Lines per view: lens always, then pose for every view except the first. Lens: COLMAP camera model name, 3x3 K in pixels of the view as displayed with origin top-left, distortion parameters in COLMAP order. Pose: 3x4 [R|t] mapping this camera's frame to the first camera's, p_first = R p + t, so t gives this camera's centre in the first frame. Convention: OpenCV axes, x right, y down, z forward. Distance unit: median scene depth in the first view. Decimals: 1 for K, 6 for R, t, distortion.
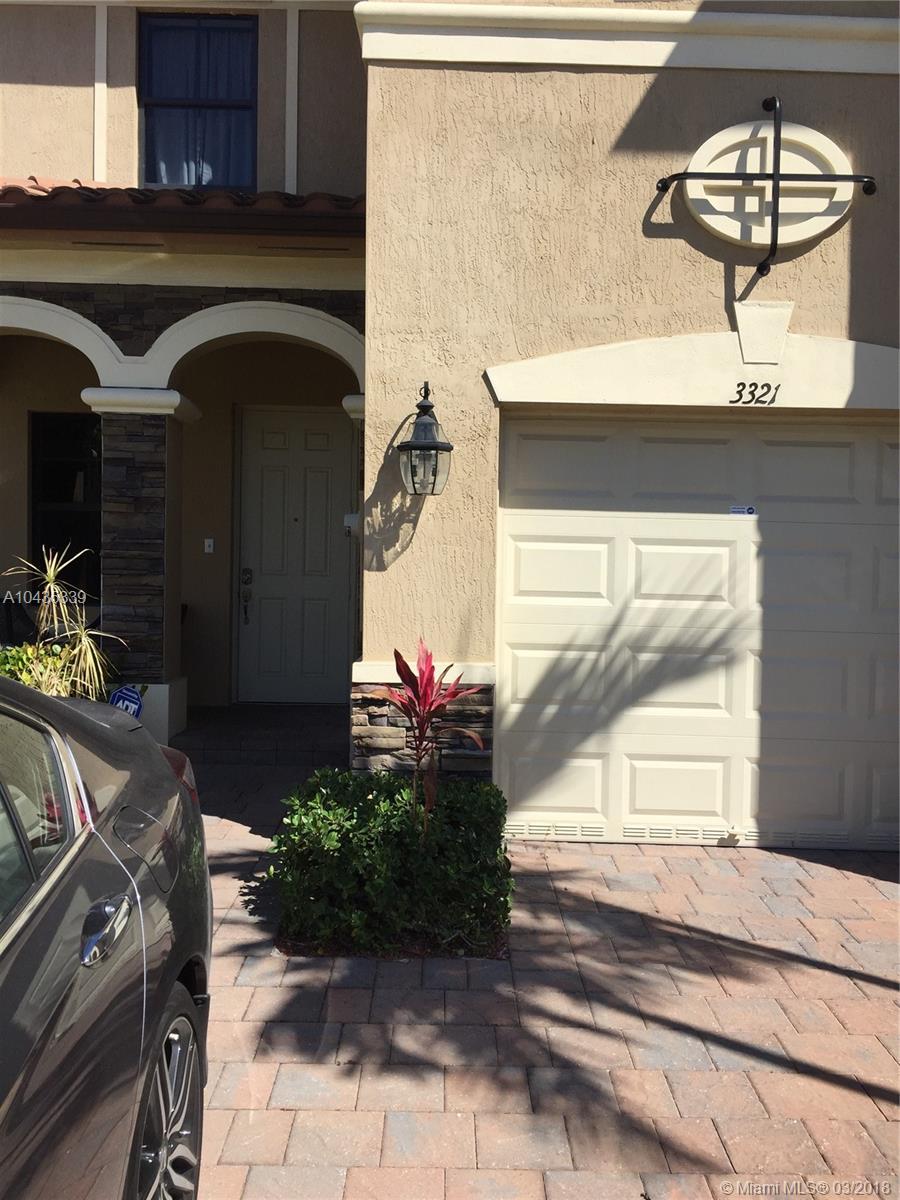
lens RADIAL K [[956.4, 0, 447.1], [0, 956.4, 539.2], [0, 0, 1]] dist [0.090982, -0.104612]
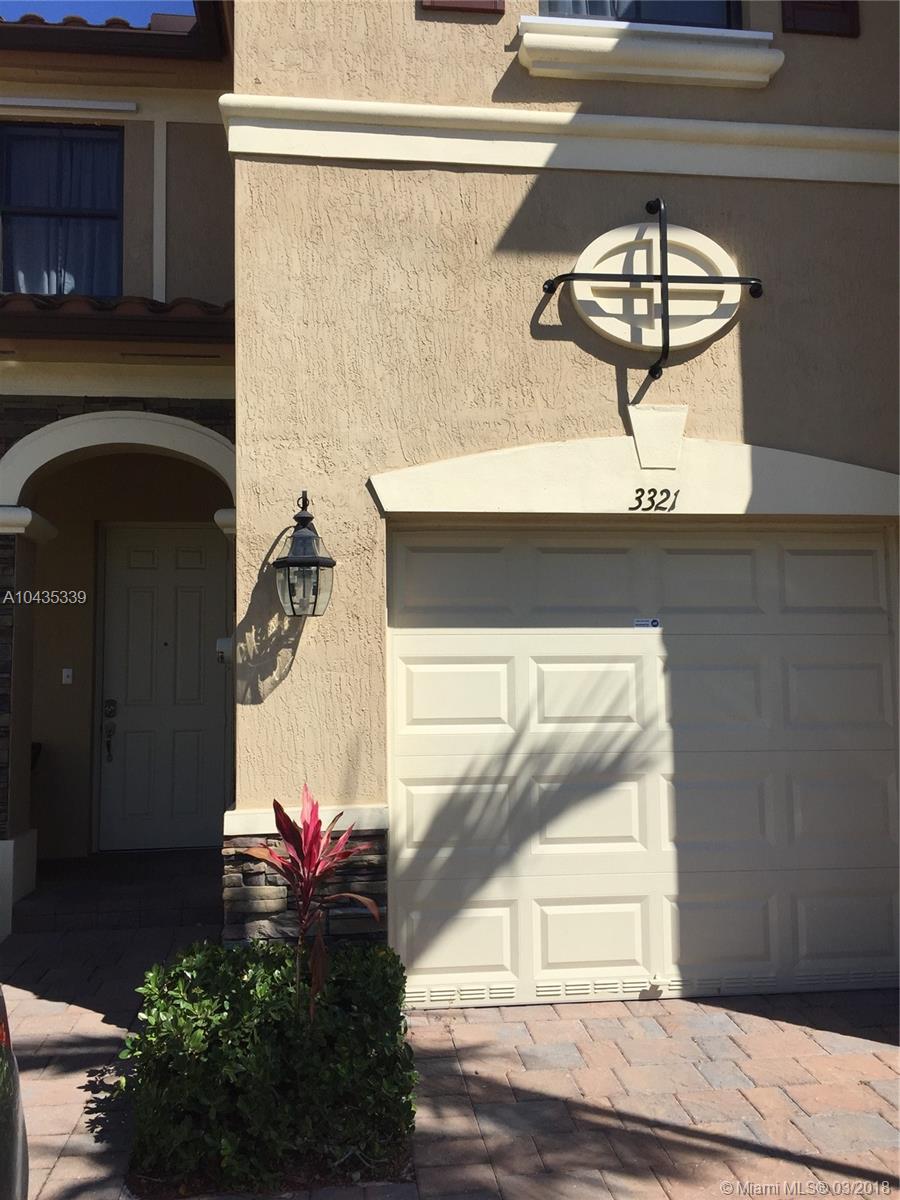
lens RADIAL K [[912.7, 0, 414.5], [0, 912.7, 540.1], [0, 0, 1]] dist [0.083628, -0.089986]
pose [[0.995406, -0.019775, 0.093674, -0.000052], [0.030627, 0.992792, -0.115871, -0.014457], [-0.090708, 0.118207, 0.988837, 0.134699]]
